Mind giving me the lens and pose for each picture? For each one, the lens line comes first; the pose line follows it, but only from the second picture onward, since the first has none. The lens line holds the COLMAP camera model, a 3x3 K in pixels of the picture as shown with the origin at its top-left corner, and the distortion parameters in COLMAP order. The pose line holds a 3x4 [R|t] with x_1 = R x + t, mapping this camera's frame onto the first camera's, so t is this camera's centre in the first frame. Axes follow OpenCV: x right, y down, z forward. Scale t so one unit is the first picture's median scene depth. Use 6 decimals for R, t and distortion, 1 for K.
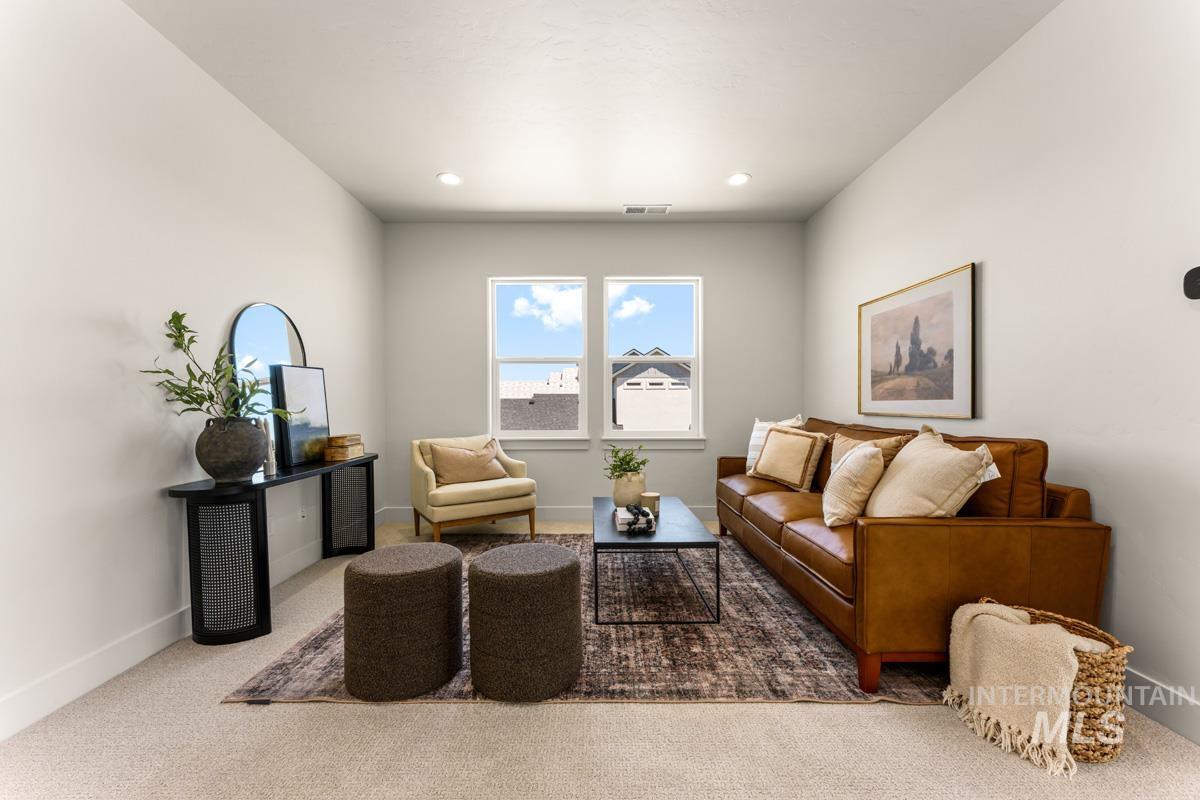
lens RADIAL K [[474.1, 0, 591.4], [0, 474.1, 401.9], [0, 0, 1]] dist [-0.005818, -0.000231]
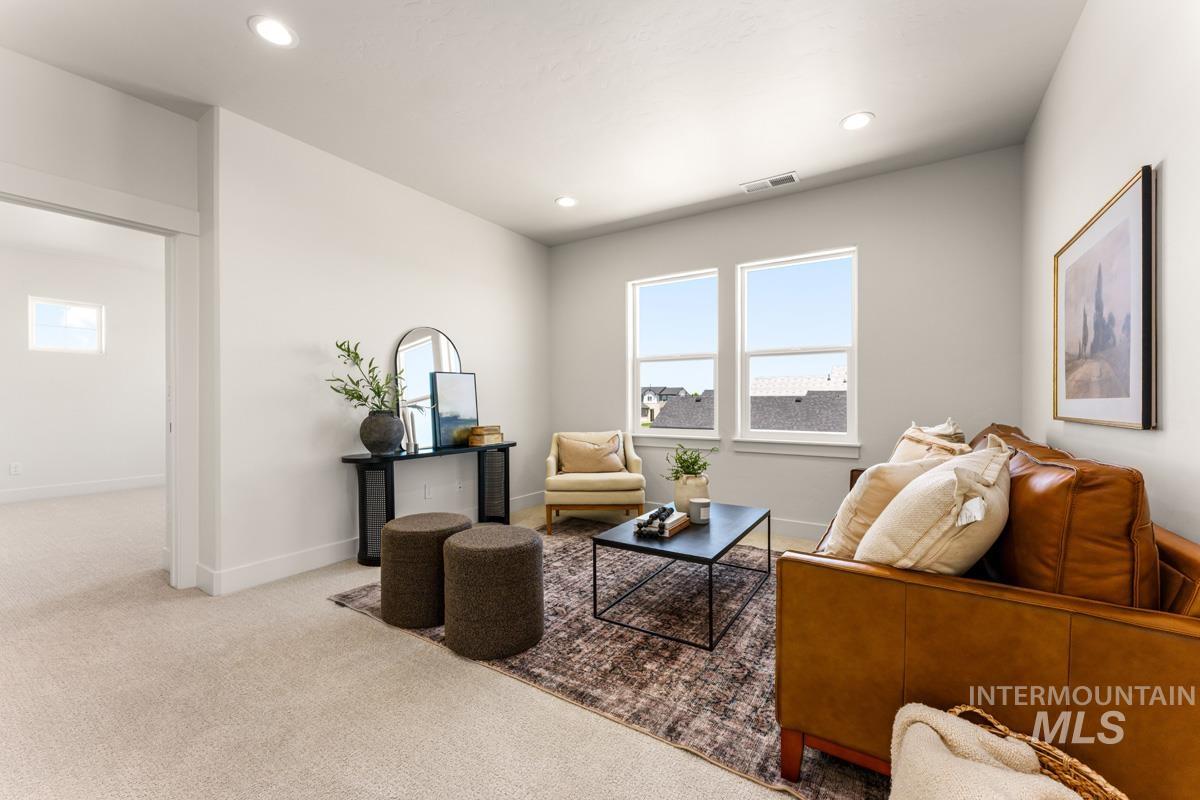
lens RADIAL K [[474.1, 0, 590.9], [0, 474.1, 398.0], [0, 0, 1]] dist [-0.005818, -0.000231]
pose [[0.841293, -0.000219, -0.540579, 0.543642], [-0.001372, 0.999996, -0.002540, -0.001769], [0.540577, 0.002878, 0.841290, 0.131520]]
